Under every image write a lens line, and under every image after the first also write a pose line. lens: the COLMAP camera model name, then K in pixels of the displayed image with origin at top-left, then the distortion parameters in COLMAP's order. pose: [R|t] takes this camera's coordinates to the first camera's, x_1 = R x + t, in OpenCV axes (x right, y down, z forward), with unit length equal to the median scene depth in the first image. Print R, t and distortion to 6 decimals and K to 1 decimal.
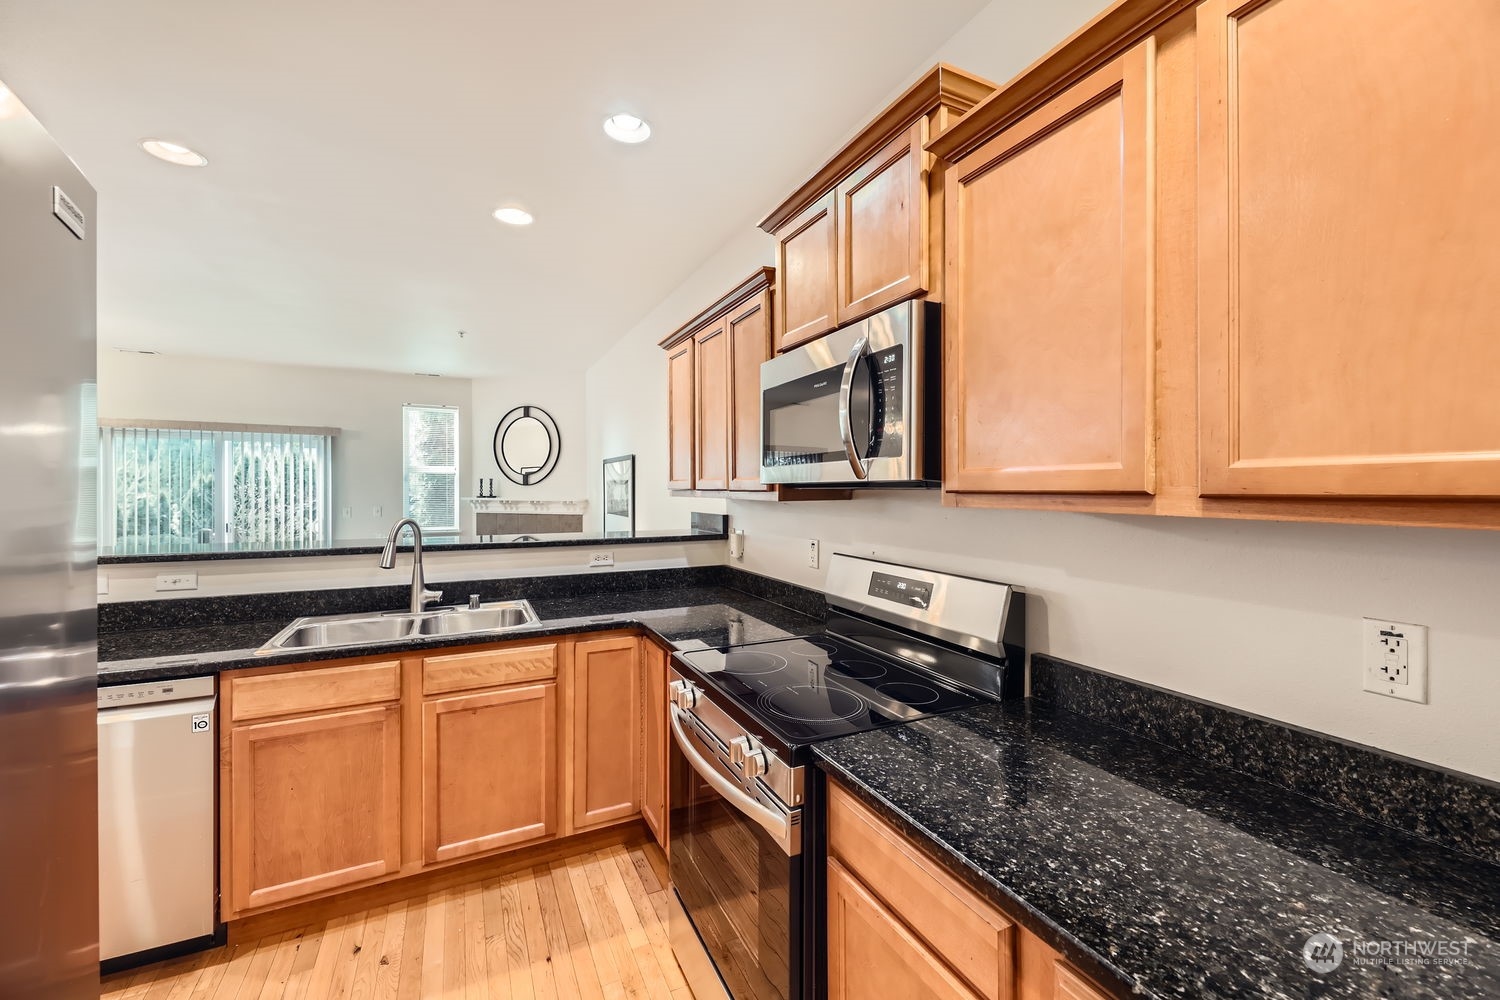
lens RADIAL K [[604.6, 0, 747.0], [0, 604.6, 496.7], [0, 0, 1]] dist [0.015341, -0.003364]
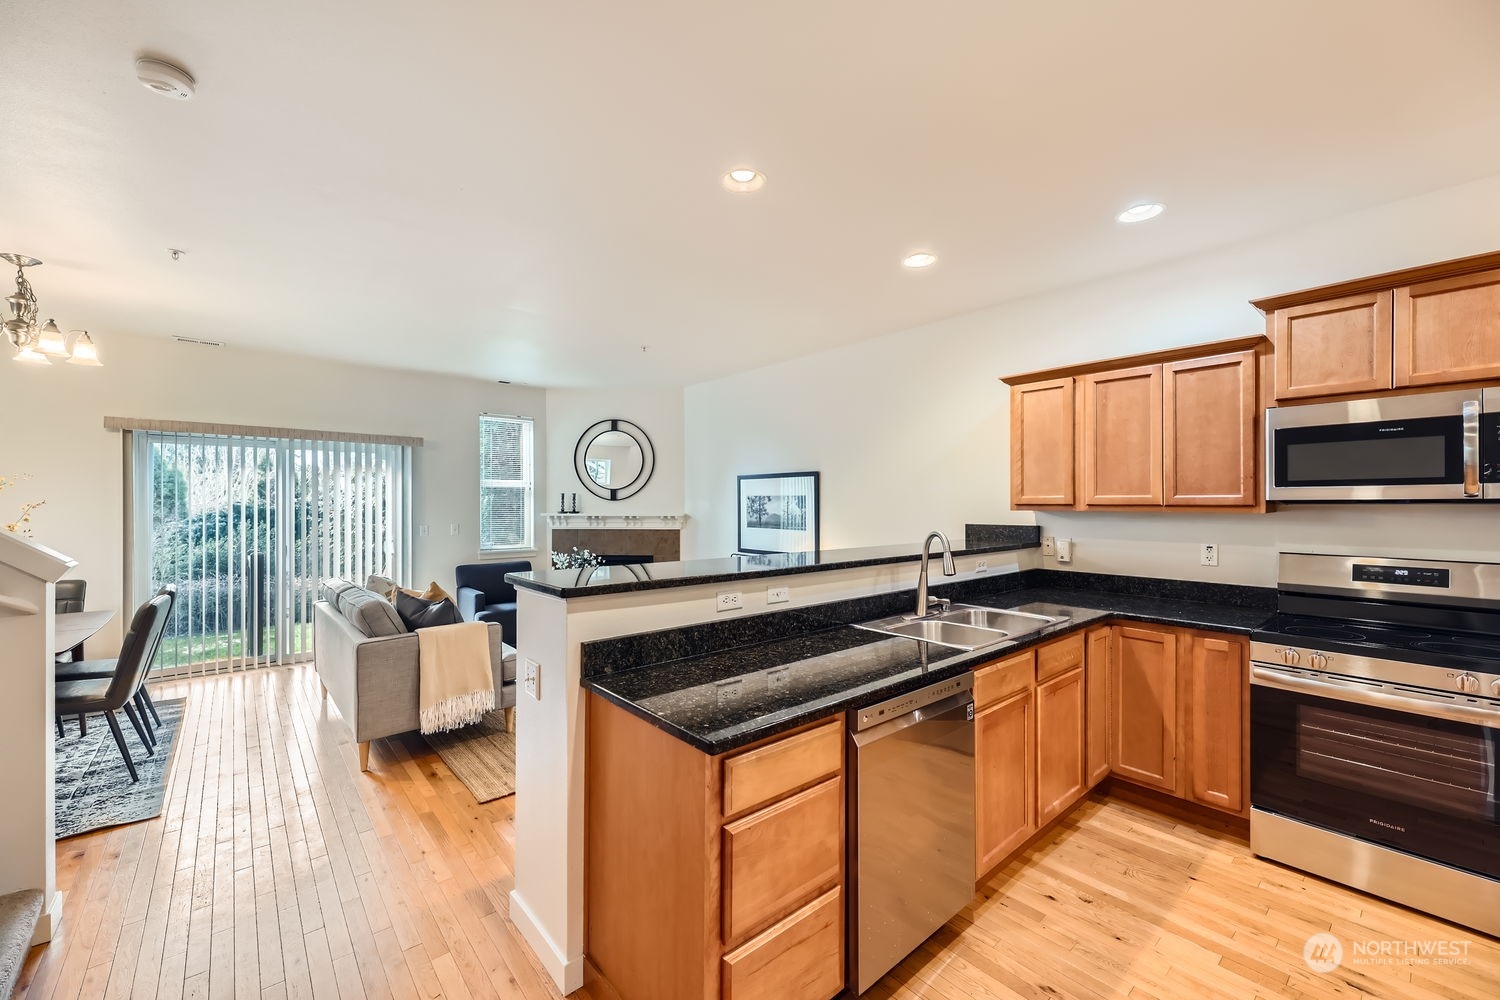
lens RADIAL K [[604.6, 0, 744.8], [0, 604.6, 504.3], [0, 0, 1]] dist [0.015341, -0.003364]
pose [[0.966195, -0.003004, 0.257795, -0.435906], [0.005749, 0.999935, -0.009892, -0.001709], [-0.257748, 0.011040, 0.966149, 0.003778]]
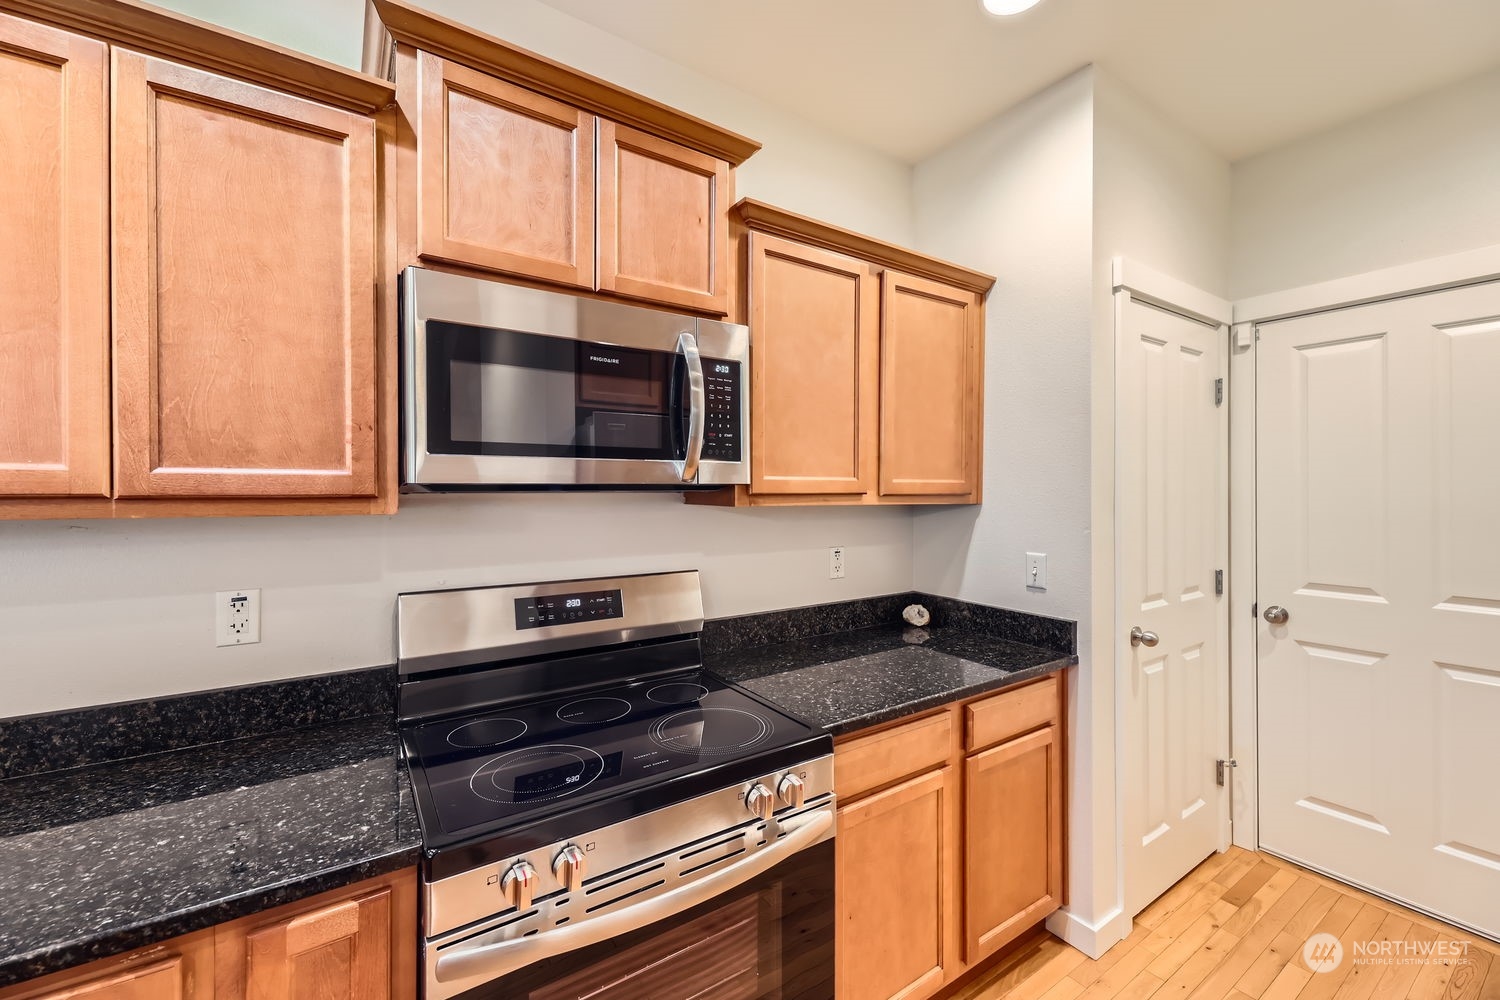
lens RADIAL K [[604.6, 0, 755.4], [0, 604.6, 491.6], [0, 0, 1]] dist [0.015341, -0.003364]
pose [[-0.152679, 0.000864, 0.988275, -0.177475], [0.014287, 0.999897, 0.001333, -0.002846], [-0.988173, 0.014323, -0.152675, 0.238924]]
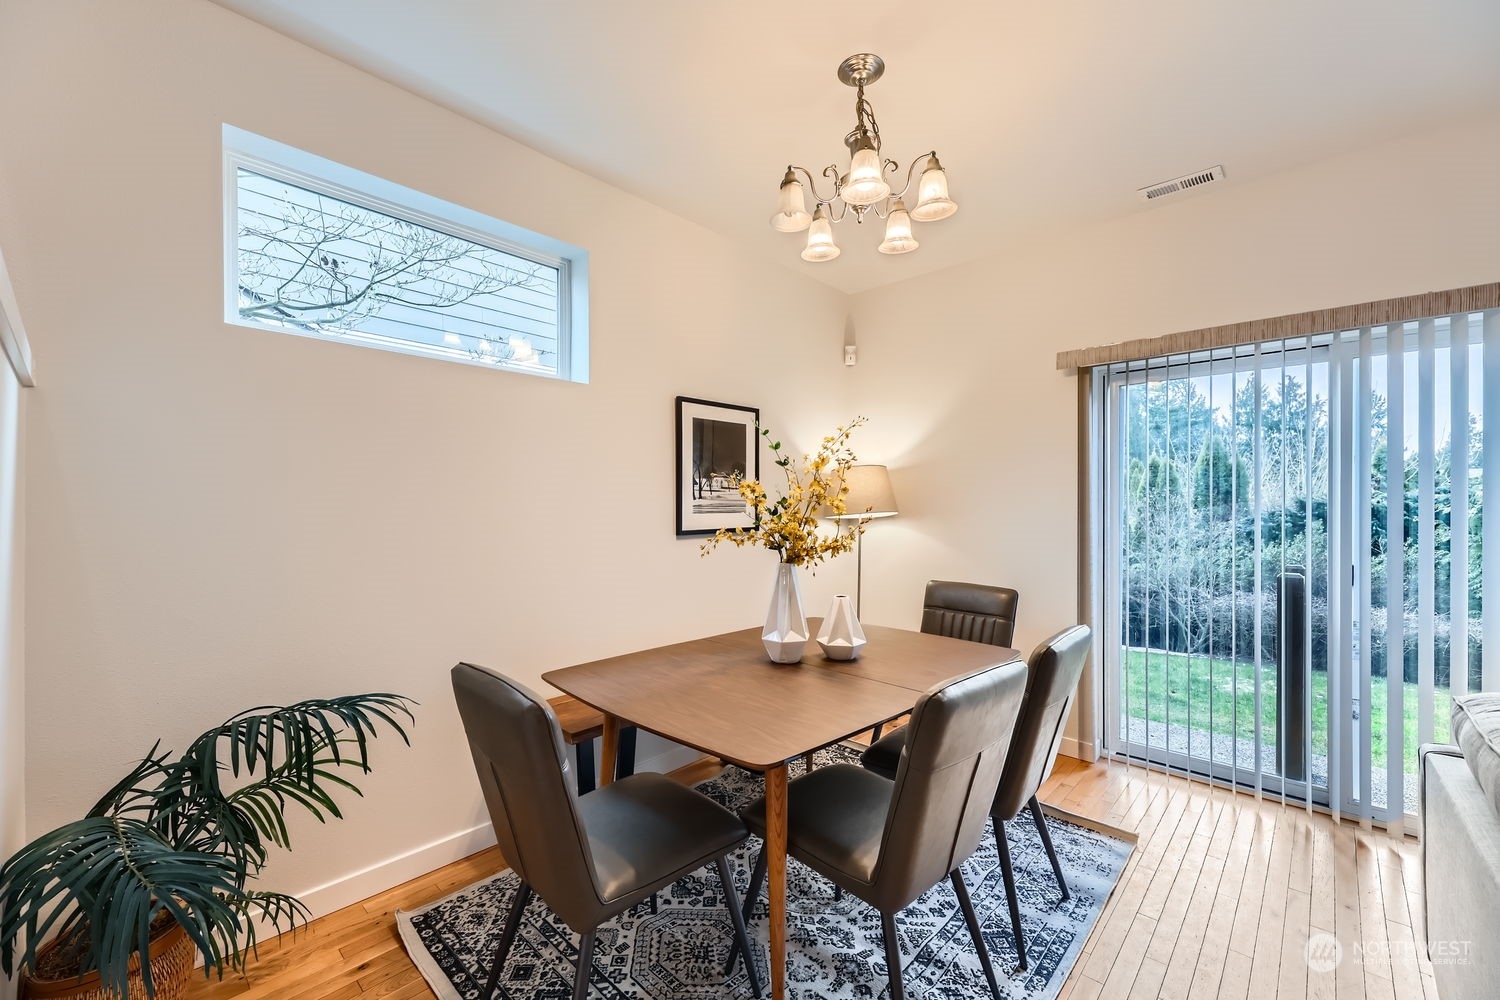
lens RADIAL K [[604.6, 0, 768.4], [0, 604.6, 510.1], [0, 0, 1]] dist [0.015341, -0.003364]
pose [[0.386006, 0.001935, -0.922494, -0.610249], [-0.010590, 0.999941, -0.002334, 0.011972], [0.922436, 0.010671, 0.386004, 0.474653]]
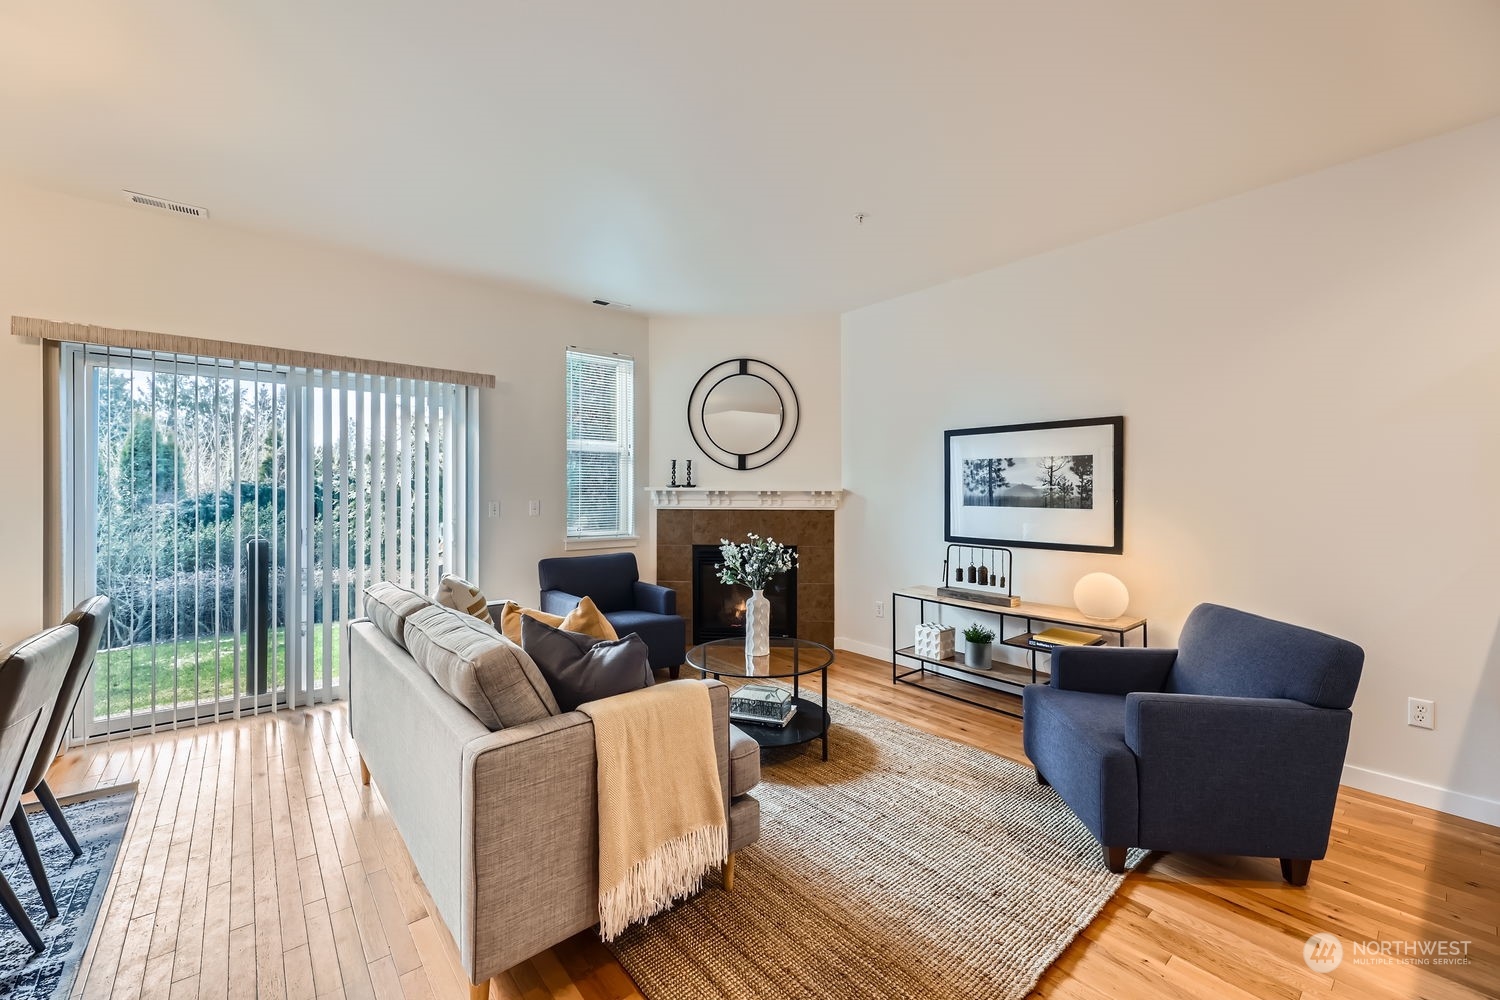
lens RADIAL K [[604.6, 0, 740.2], [0, 604.6, 492.5], [0, 0, 1]] dist [0.015341, -0.003364]
pose [[0.969651, -0.001042, 0.244491, -0.572543], [0.003388, 0.999952, -0.009172, 0.015194], [-0.244469, 0.009722, 0.969608, 0.328133]]
